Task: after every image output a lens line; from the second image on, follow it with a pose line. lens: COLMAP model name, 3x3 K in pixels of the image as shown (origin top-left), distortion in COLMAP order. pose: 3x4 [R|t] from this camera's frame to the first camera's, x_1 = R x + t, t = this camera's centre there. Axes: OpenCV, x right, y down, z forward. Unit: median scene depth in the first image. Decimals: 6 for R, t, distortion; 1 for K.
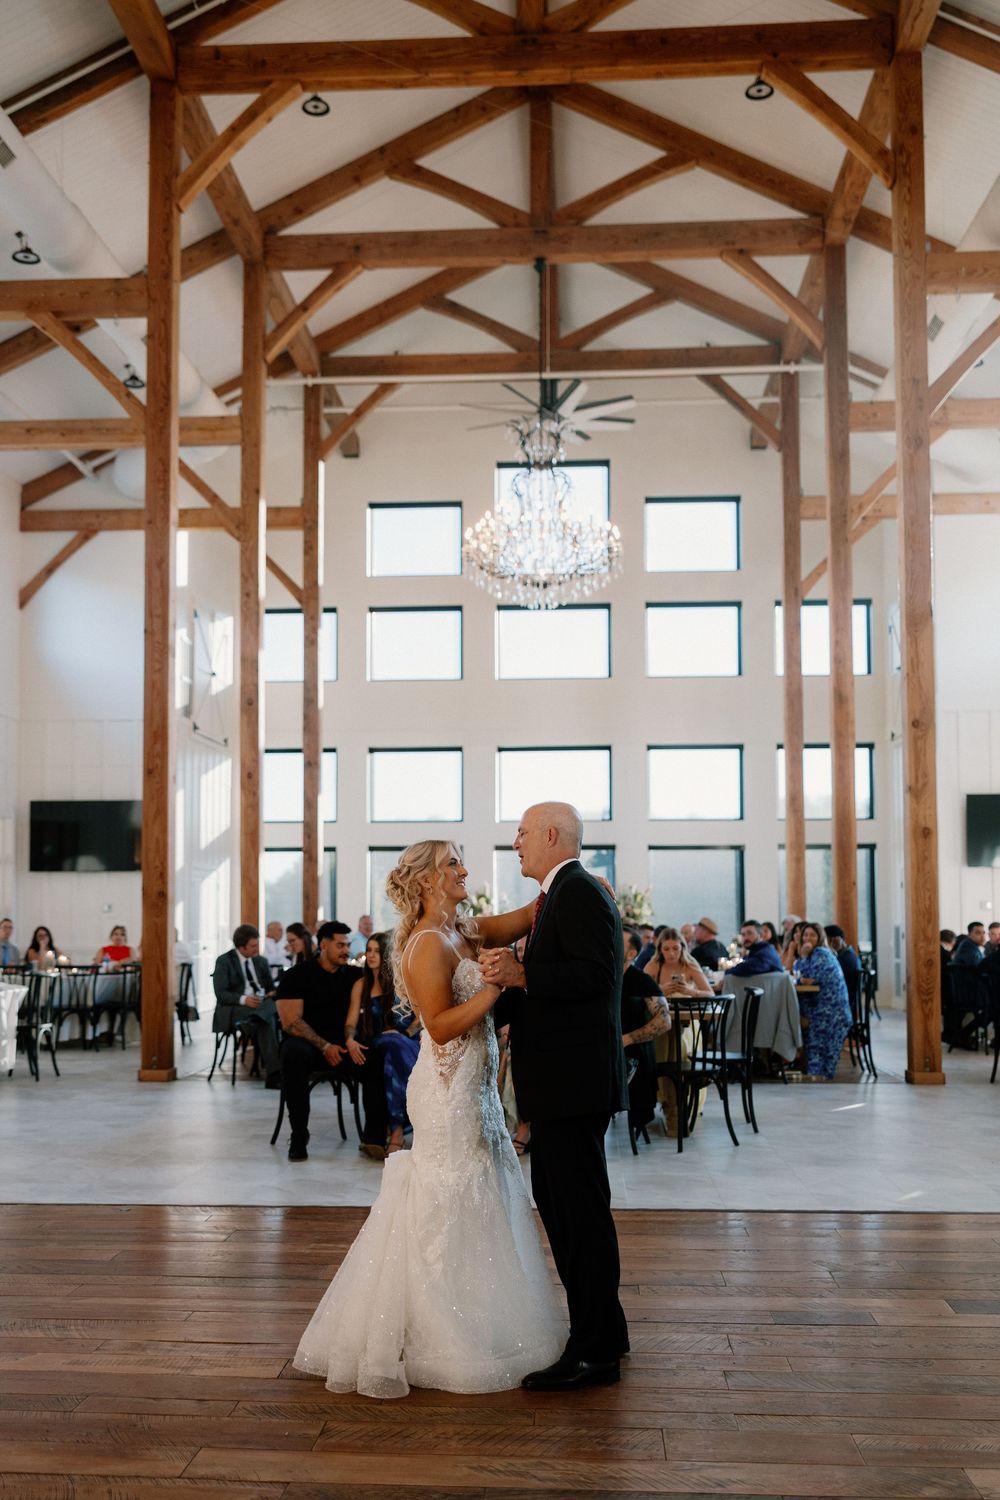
lens RADIAL K [[1318.0, 0, 500.0], [0, 1318.0, 750.0], [0, 0, 1]] dist [0.017984, -0.007023]
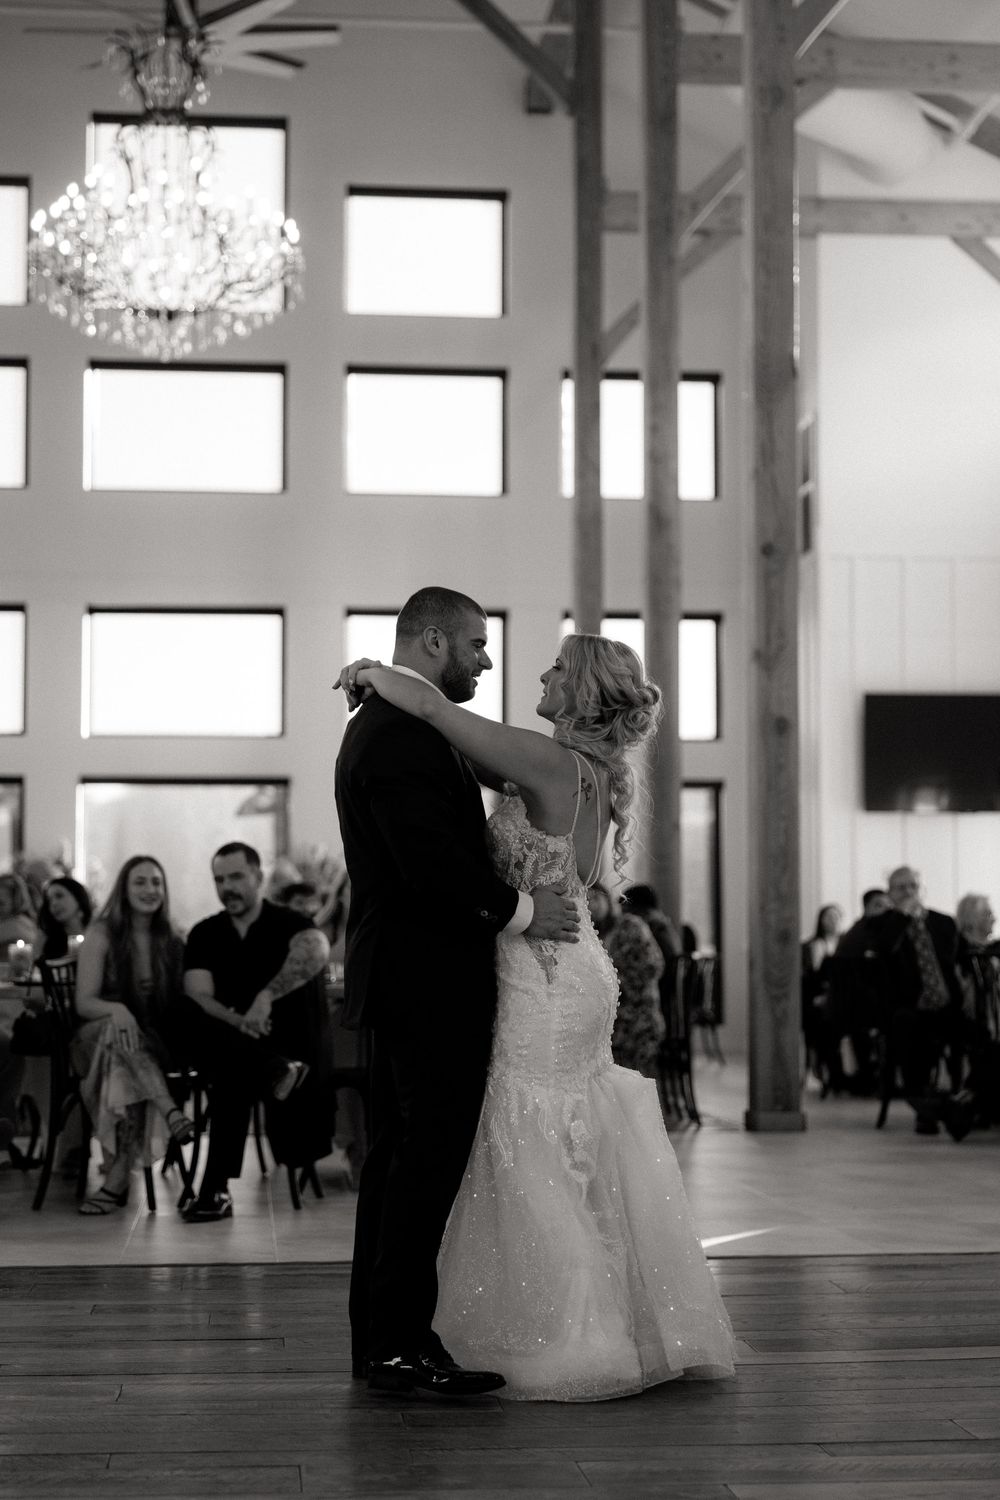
lens RADIAL K [[2476.9, 0, 500.0], [0, 2476.9, 750.0], [0, 0, 1]] dist [0.008507, -0.008448]
pose [[0.987821, 0.011996, 0.155130, 0.010384], [-0.012372, 0.999922, 0.001457, 0.065229], [-0.155100, -0.003359, 0.987893, -0.114003]]
